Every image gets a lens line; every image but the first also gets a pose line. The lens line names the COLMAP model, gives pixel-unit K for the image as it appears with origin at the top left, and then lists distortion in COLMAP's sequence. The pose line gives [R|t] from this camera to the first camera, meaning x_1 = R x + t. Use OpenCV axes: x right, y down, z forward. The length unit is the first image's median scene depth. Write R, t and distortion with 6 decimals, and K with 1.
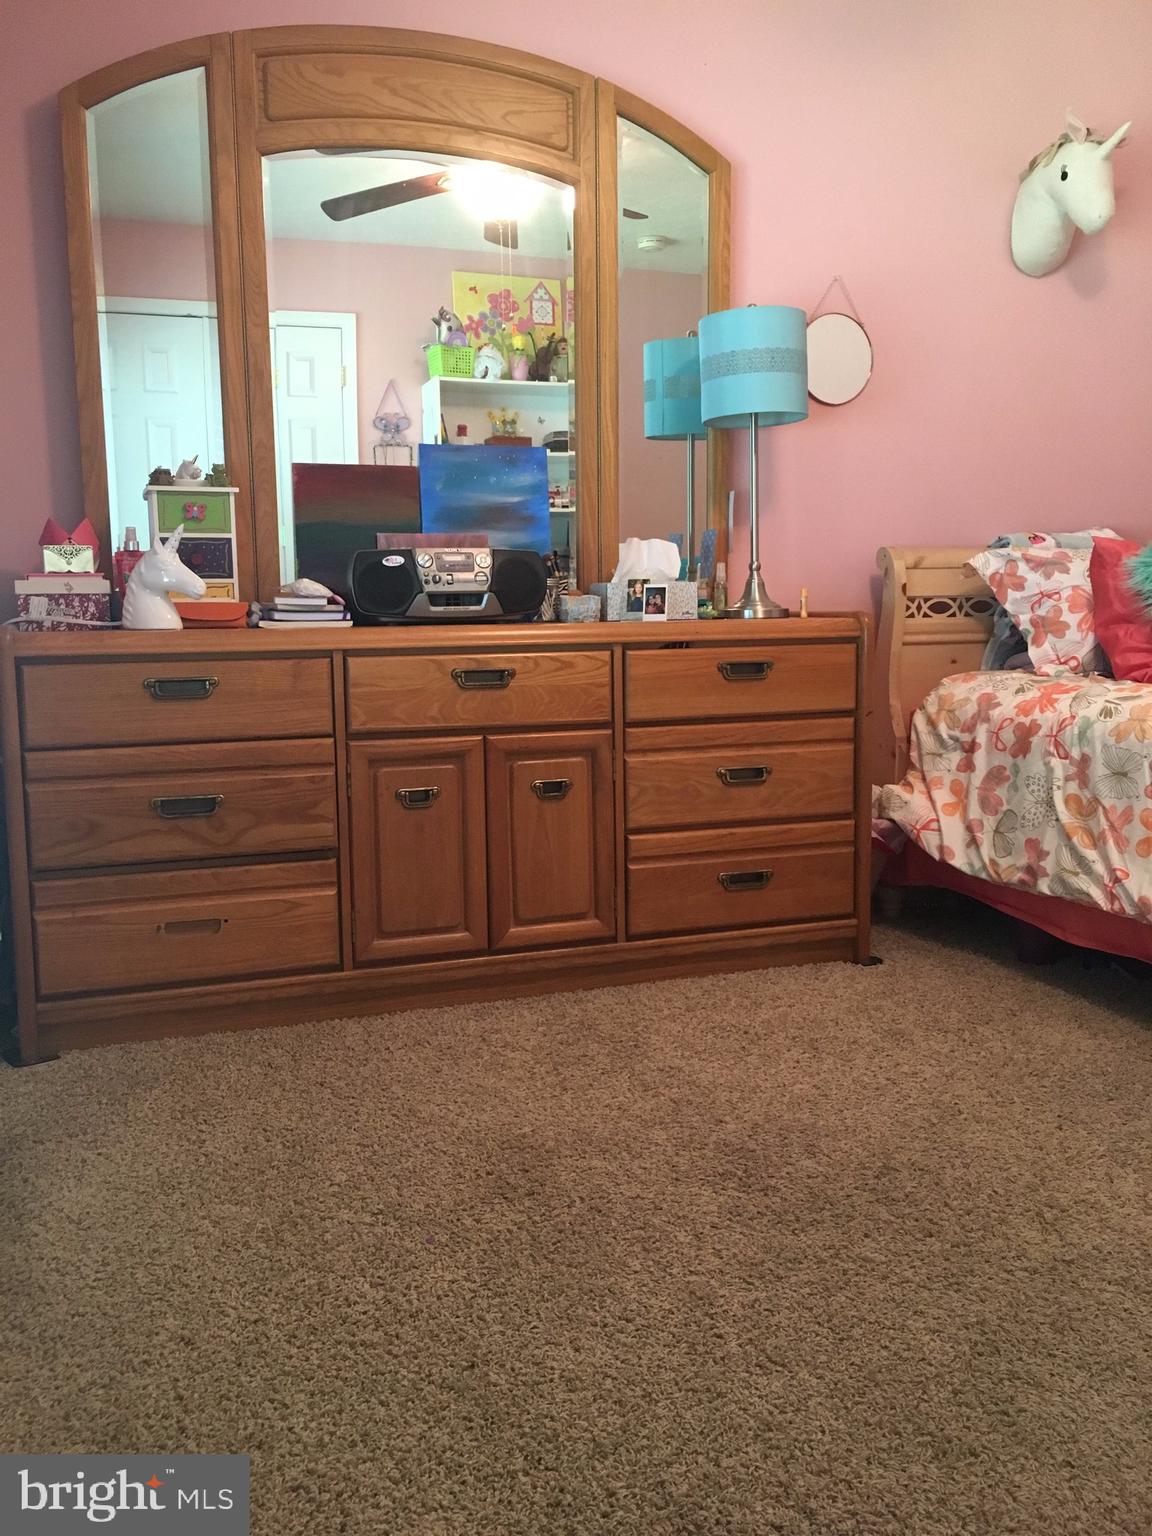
lens RADIAL K [[1312.9, 0, 581.0], [0, 1312.9, 769.4], [0, 0, 1]] dist [0.079242, -0.097696]
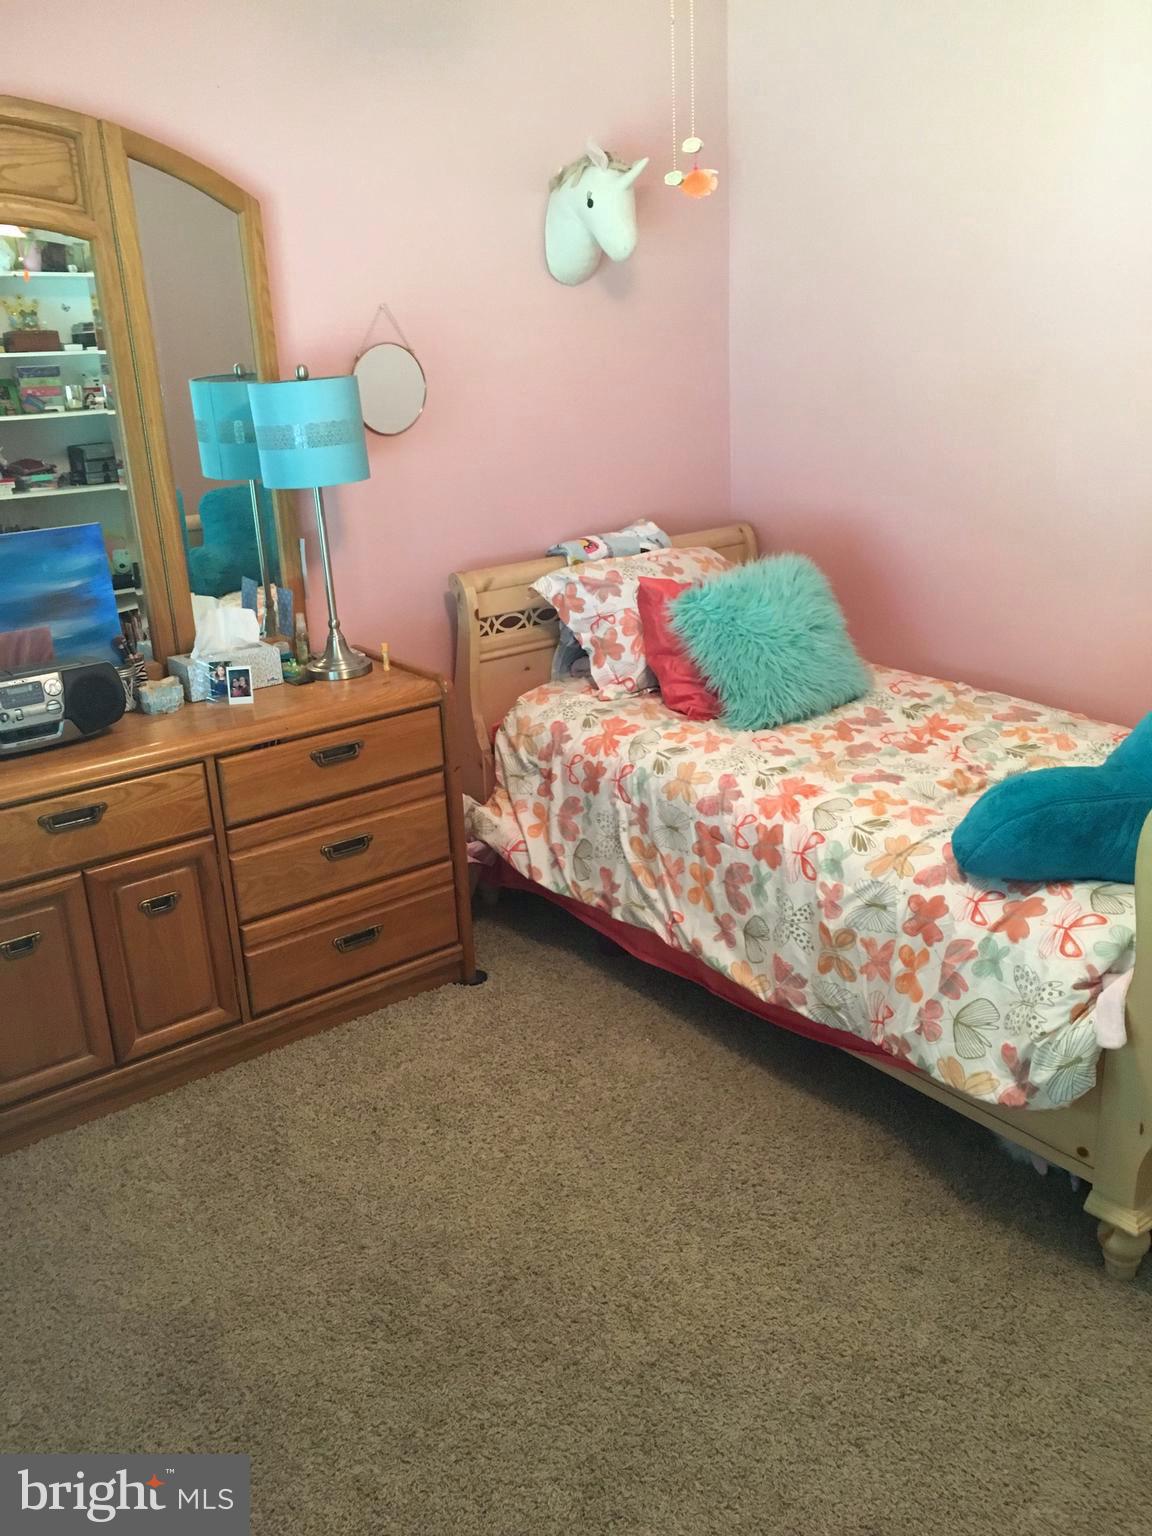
lens RADIAL K [[1312.9, 0, 574.6], [0, 1312.9, 770.5], [0, 0, 1]] dist [0.079242, -0.097696]
pose [[0.950650, -0.127705, 0.282765, 0.006307], [0.069953, 0.976119, 0.205663, -0.260664], [-0.302277, -0.175734, 0.936881, -0.036913]]
